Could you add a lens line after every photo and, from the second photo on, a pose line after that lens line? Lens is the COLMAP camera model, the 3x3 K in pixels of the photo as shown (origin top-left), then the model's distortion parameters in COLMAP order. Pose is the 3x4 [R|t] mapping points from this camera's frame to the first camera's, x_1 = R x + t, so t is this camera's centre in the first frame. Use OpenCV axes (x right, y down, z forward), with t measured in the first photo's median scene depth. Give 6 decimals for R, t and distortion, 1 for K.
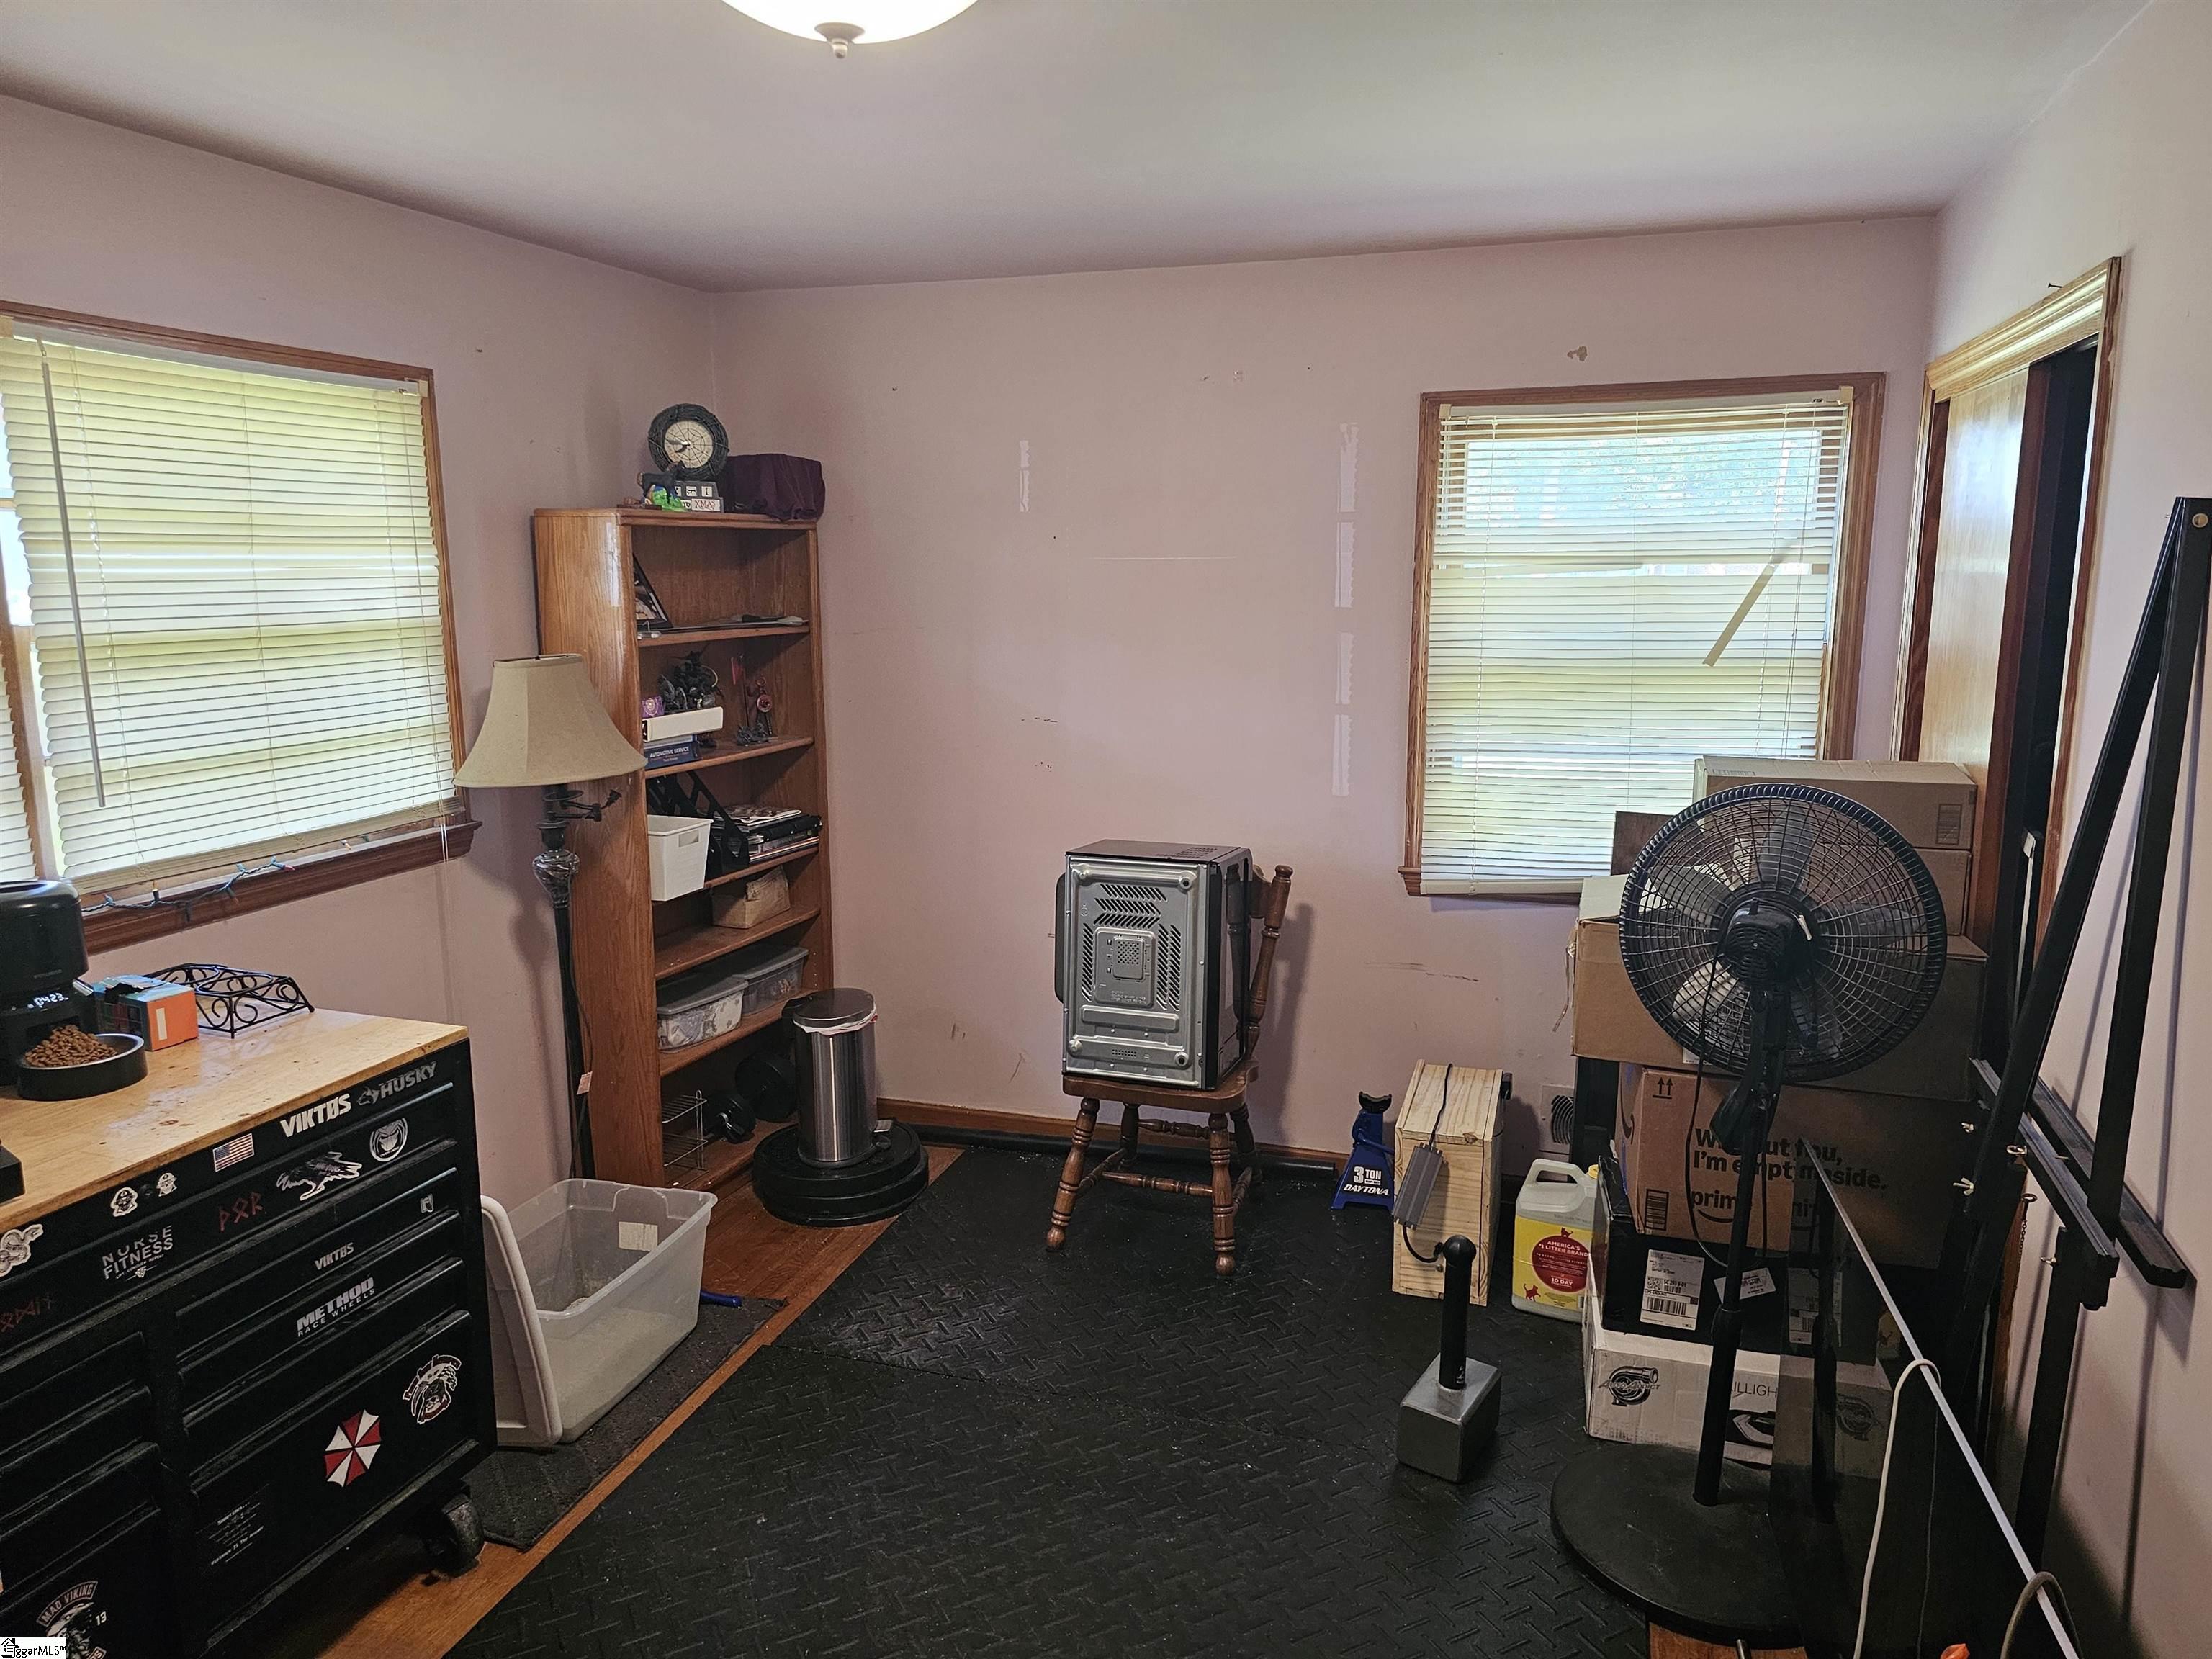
lens RADIAL K [[1449.9, 0, 1103.5], [0, 1449.9, 732.8], [0, 0, 1]] dist [0.036299, -0.155489]
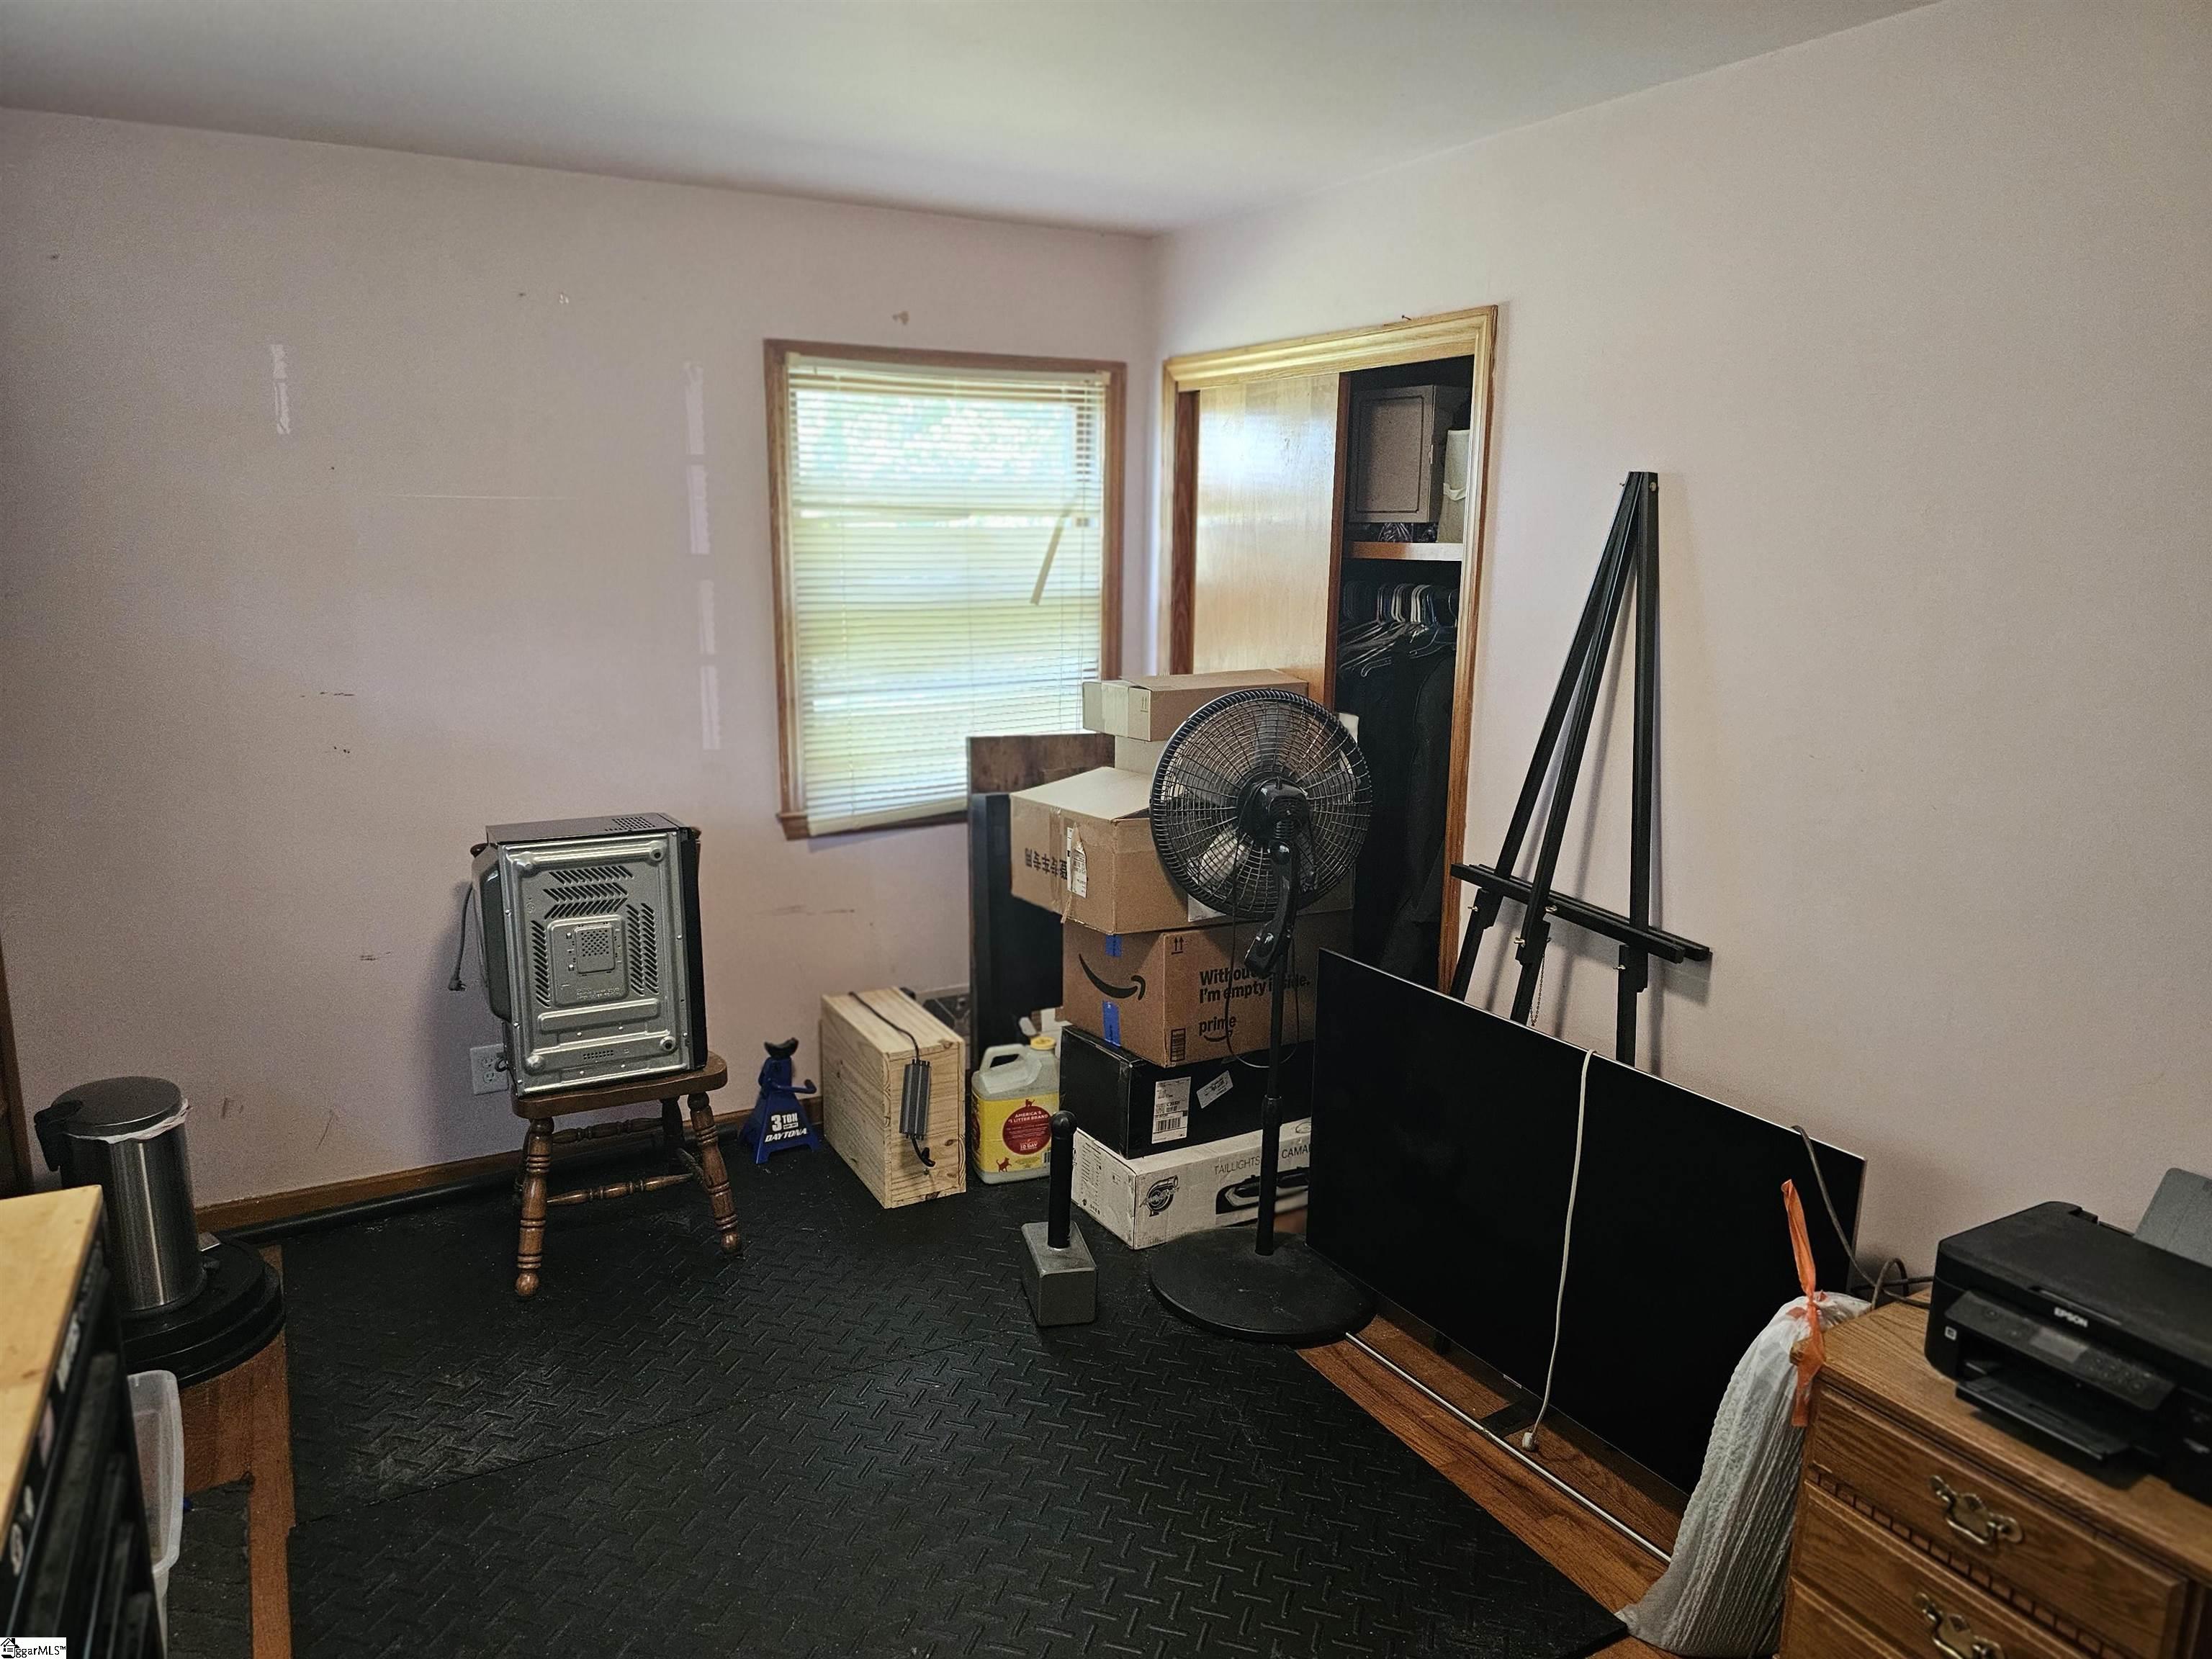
lens RADIAL K [[1463.1, 0, 1106.4], [0, 1463.1, 762.8], [0, 0, 1]] dist [-0.000534, -0.073934]
pose [[0.666345, -0.102641, 0.738545, -0.420949], [0.068877, 0.994718, 0.076100, -0.004802], [-0.742455, 0.000160, 0.669896, 0.165658]]
